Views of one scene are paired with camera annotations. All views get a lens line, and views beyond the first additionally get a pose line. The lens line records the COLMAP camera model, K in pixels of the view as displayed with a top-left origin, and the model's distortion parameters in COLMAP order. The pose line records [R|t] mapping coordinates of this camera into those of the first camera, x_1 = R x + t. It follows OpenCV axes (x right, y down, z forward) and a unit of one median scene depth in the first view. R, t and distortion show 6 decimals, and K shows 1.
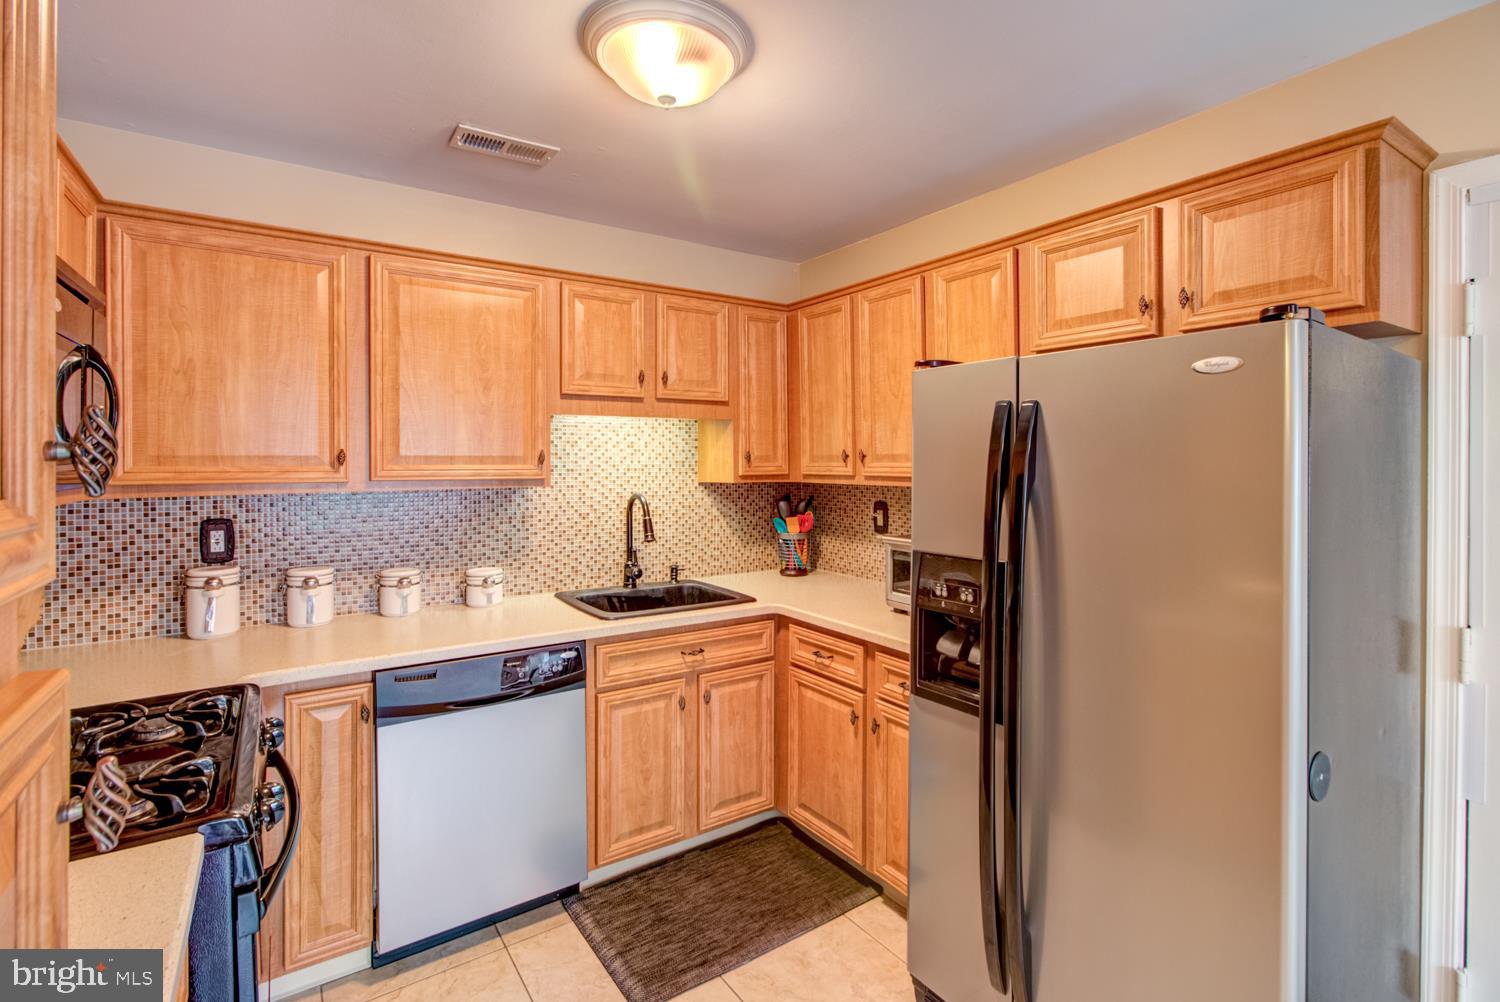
lens RADIAL K [[706.8, 0, 756.0], [0, 706.8, 453.9], [0, 0, 1]] dist [-0.035125, 0.039674]
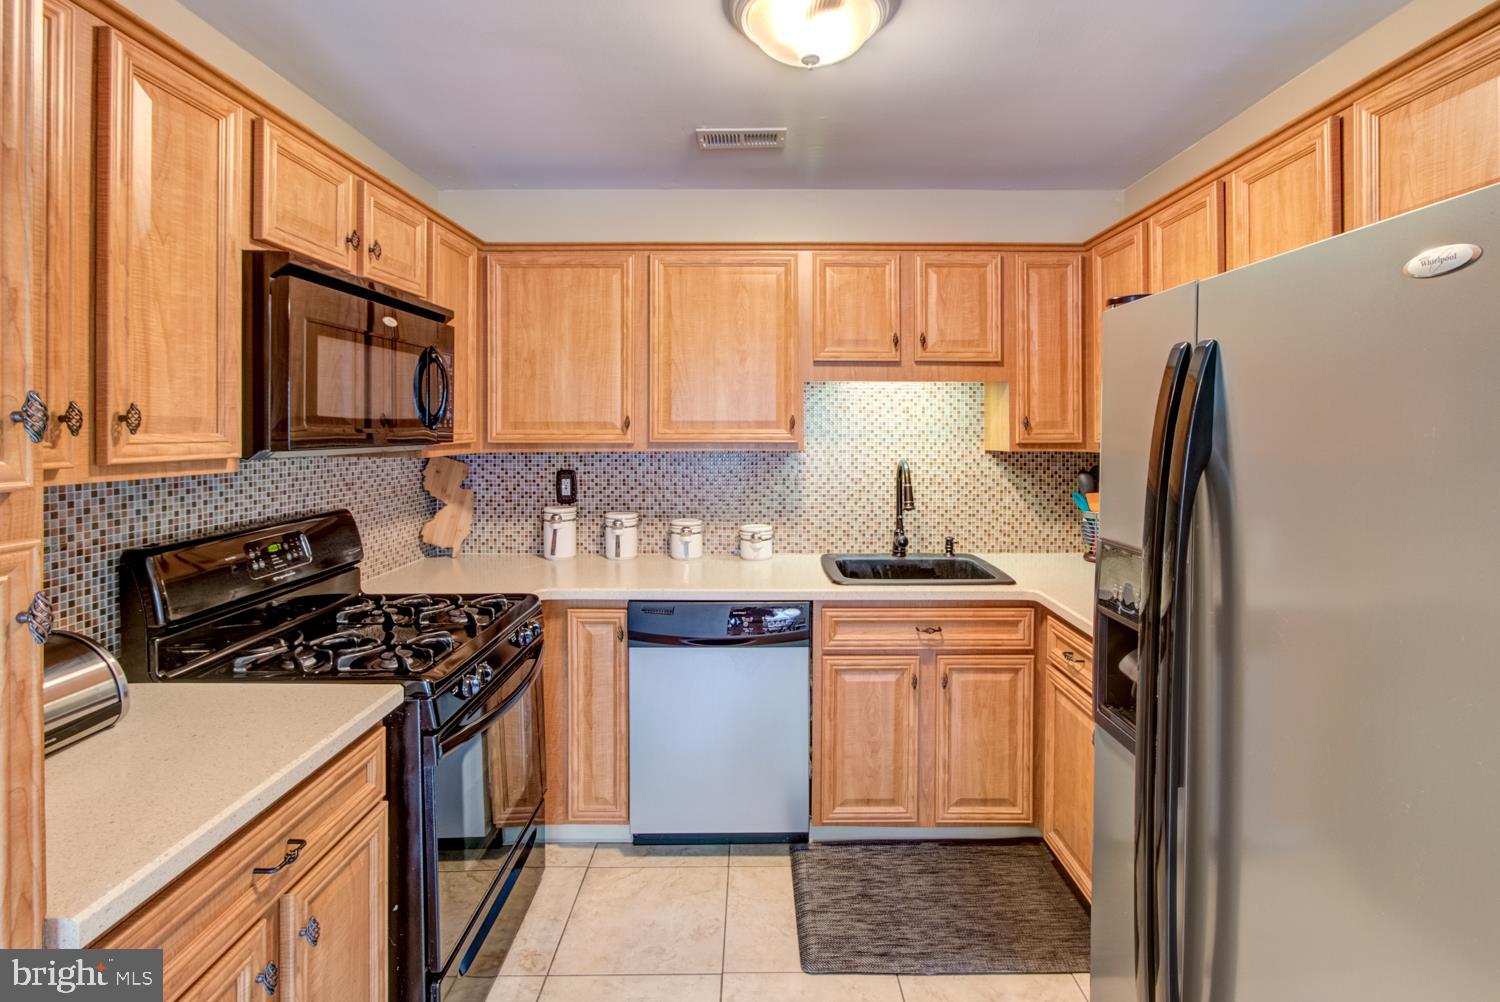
lens RADIAL K [[709.0, 0, 754.3], [0, 709.0, 425.6], [0, 0, 1]] dist [-0.011822, 0.010235]
pose [[0.828481, -0.000389, -0.560017, 0.240830], [0.003719, 0.999982, 0.004807, 0.003497], [0.560005, -0.006065, 0.828467, 0.086904]]
